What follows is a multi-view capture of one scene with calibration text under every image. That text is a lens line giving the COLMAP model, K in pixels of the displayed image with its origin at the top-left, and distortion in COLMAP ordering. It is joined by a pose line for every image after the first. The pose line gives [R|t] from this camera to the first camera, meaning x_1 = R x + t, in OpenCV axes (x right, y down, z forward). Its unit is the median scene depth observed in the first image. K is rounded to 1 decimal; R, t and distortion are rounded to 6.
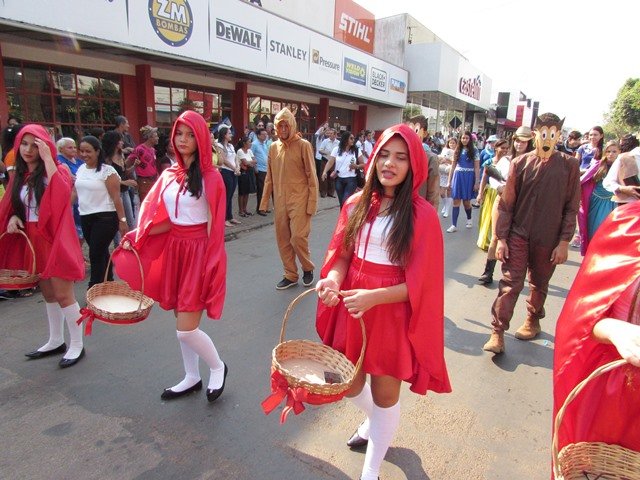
lens RADIAL K [[448.0, 0, 320.0], [0, 448.0, 240.0], [0, 0, 1]] dist [-0.047057, 0.024533]
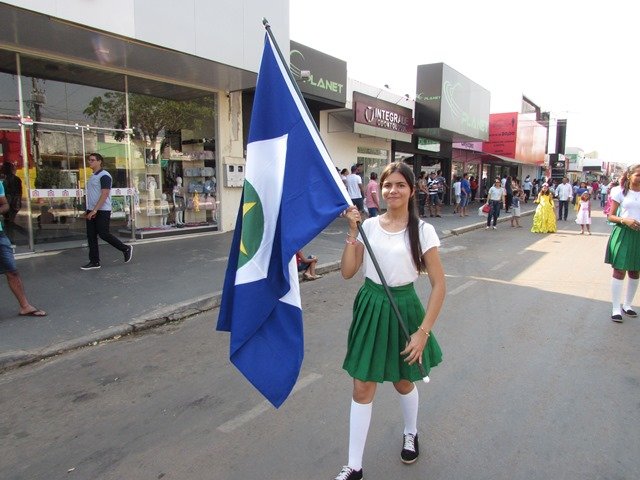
lens RADIAL K [[448.0, 0, 320.0], [0, 448.0, 240.0], [0, 0, 1]] dist [-0.047057, 0.024533]
pose [[0.994439, -0.015569, -0.104157, 0.720874], [0.004902, 0.994783, -0.101900, -0.275215], [0.105200, 0.100823, 0.989327, 1.236185]]
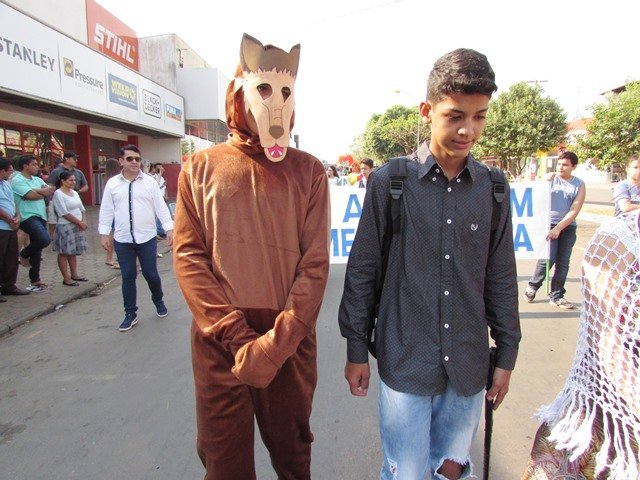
lens RADIAL K [[448.0, 0, 320.0], [0, 448.0, 240.0], [0, 0, 1]] dist [-0.047057, 0.024533]
pose [[0.873756, -0.102481, 0.475446, -0.016931], [0.137257, 0.989771, -0.038904, -0.026784], [-0.466596, 0.099251, 0.878884, 0.130787]]
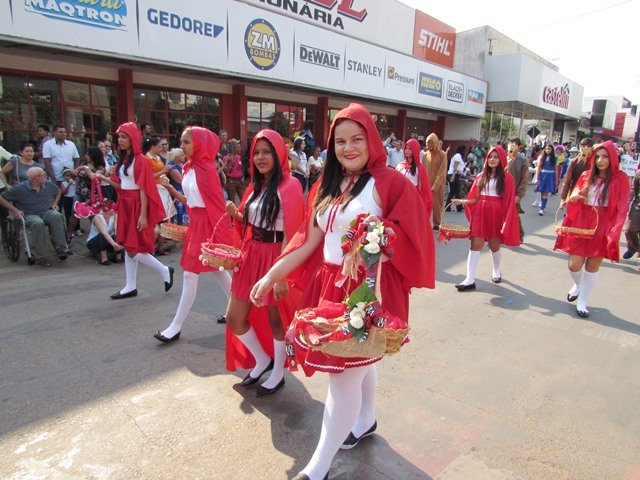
lens RADIAL K [[448.0, 0, 320.0], [0, 448.0, 240.0], [0, 0, 1]] dist [-0.047057, 0.024533]
pose [[0.981319, 0.039524, -0.188283, 0.030749], [-0.043093, 0.998960, -0.014898, 0.014522], [0.187498, 0.022733, 0.982002, -0.067556]]
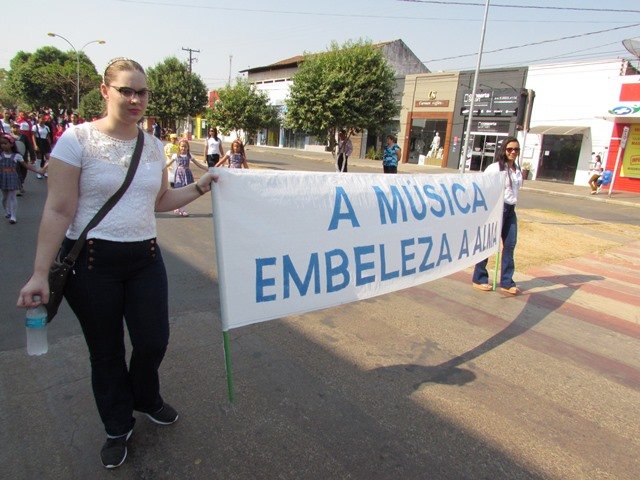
lens RADIAL K [[448.0, 0, 320.0], [0, 448.0, 240.0], [0, 0, 1]] dist [-0.047057, 0.024533]
pose [[0.344590, -0.198967, 0.917426, -0.174090], [0.138693, 0.977347, 0.159869, -0.003928], [-0.928451, 0.072151, 0.364379, -0.004940]]
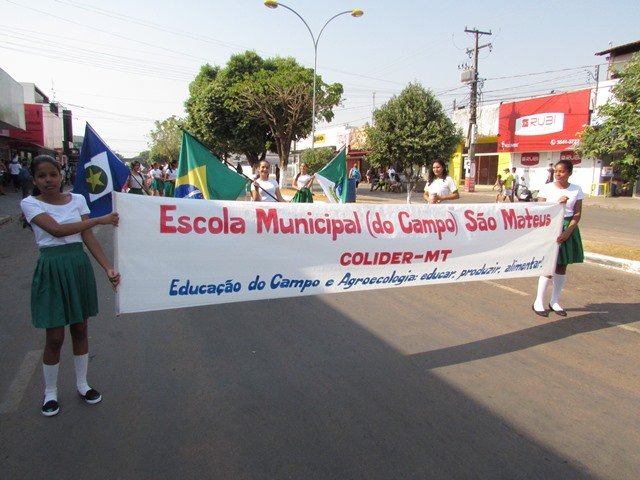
lens RADIAL K [[448.0, 0, 320.0], [0, 448.0, 240.0], [0, 0, 1]] dist [-0.047057, 0.024533]
pose [[0.593618, -0.139491, 0.792566, 0.496537], [0.181546, 0.982687, 0.036977, -0.219068], [-0.784002, 0.121937, 0.608664, 0.976966]]
